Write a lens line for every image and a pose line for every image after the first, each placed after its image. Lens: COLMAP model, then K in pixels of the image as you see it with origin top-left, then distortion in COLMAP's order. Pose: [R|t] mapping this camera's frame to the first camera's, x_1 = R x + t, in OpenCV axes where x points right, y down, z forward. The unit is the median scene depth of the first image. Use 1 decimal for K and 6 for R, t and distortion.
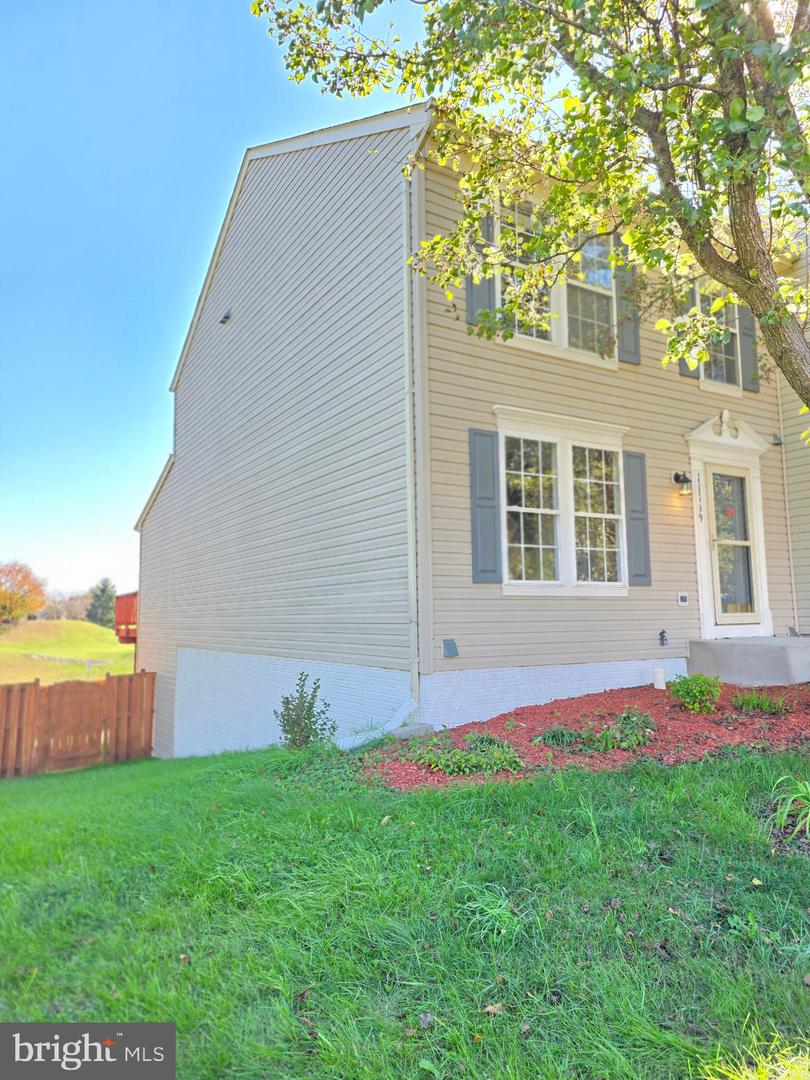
lens RADIAL K [[708.0, 0, 401.9], [0, 708.0, 543.8], [0, 0, 1]] dist [0.067099, -0.032497]
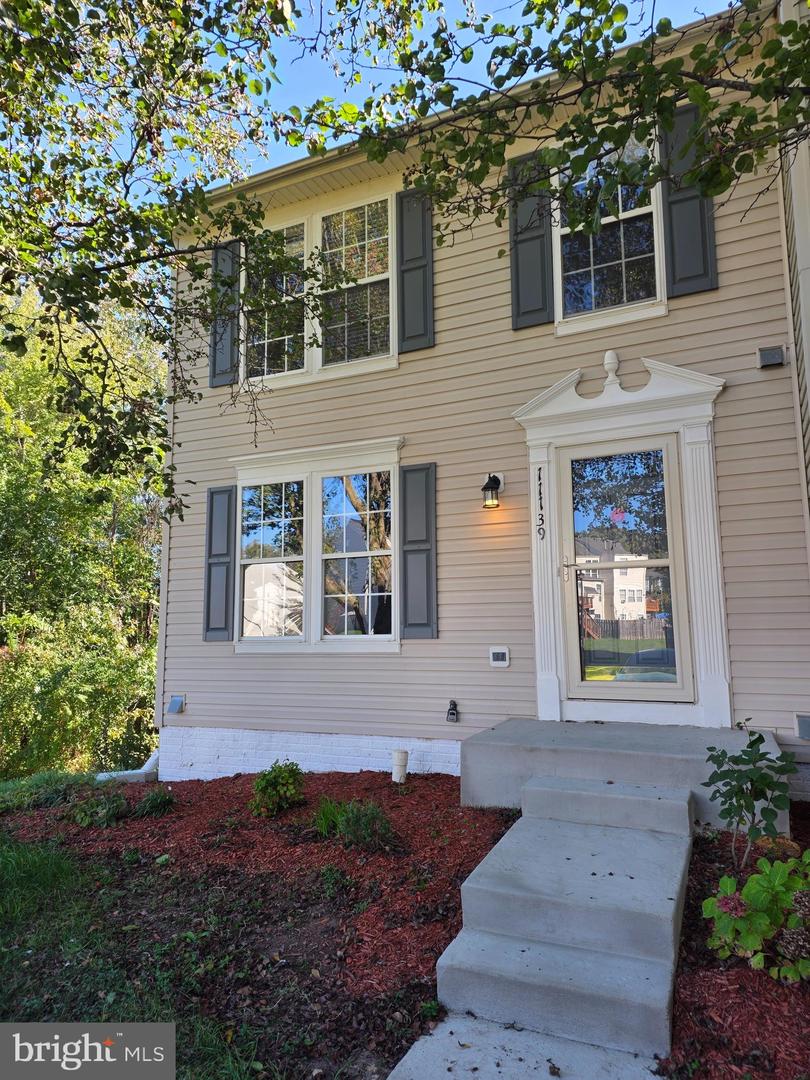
lens RADIAL K [[708.0, 0, 401.9], [0, 708.0, 543.8], [0, 0, 1]] dist [0.067099, -0.032497]
pose [[0.559284, -0.100485, -0.822863, 0.939751], [0.079453, 0.994554, -0.067449, 0.007566], [0.825160, -0.027656, 0.564222, 0.555944]]
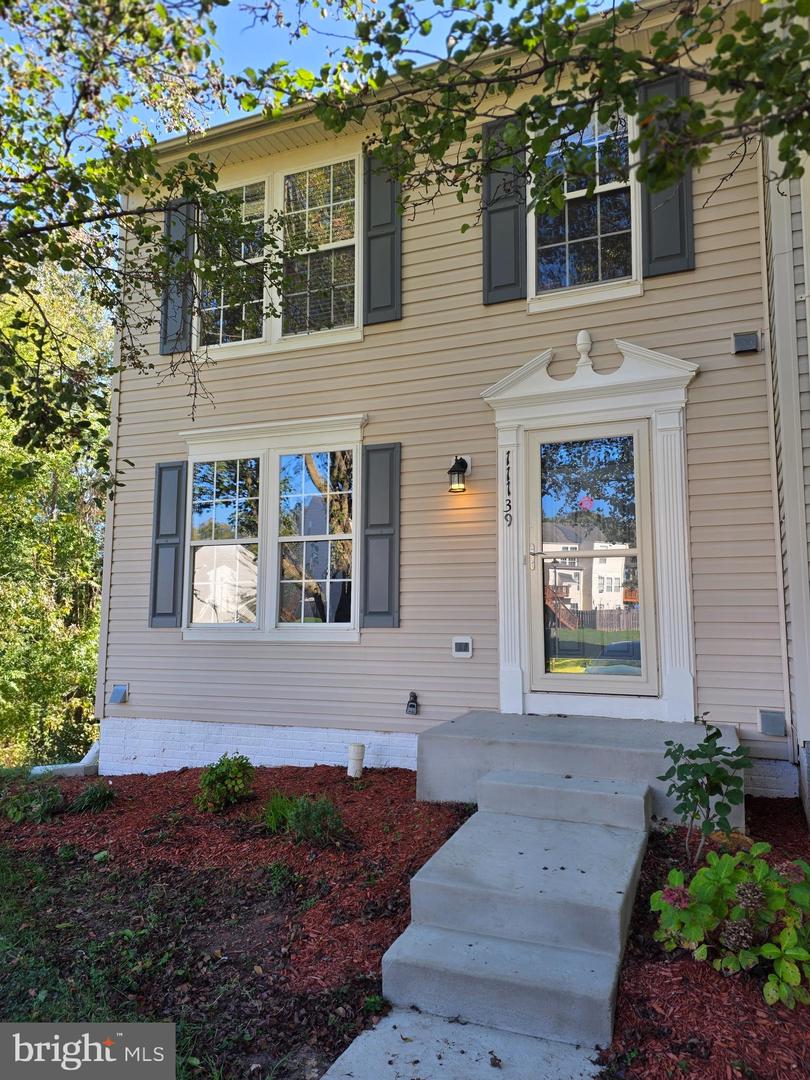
lens RADIAL K [[761.0, 0, 405.0], [0, 761.0, 540.0], [0, 0, 1]] dist [0.074786, -0.048320]
pose [[0.595503, -0.073933, -0.799944, 0.958781], [0.062255, 0.997009, -0.045802, 0.007081], [0.800937, -0.022525, 0.598325, 0.554543]]
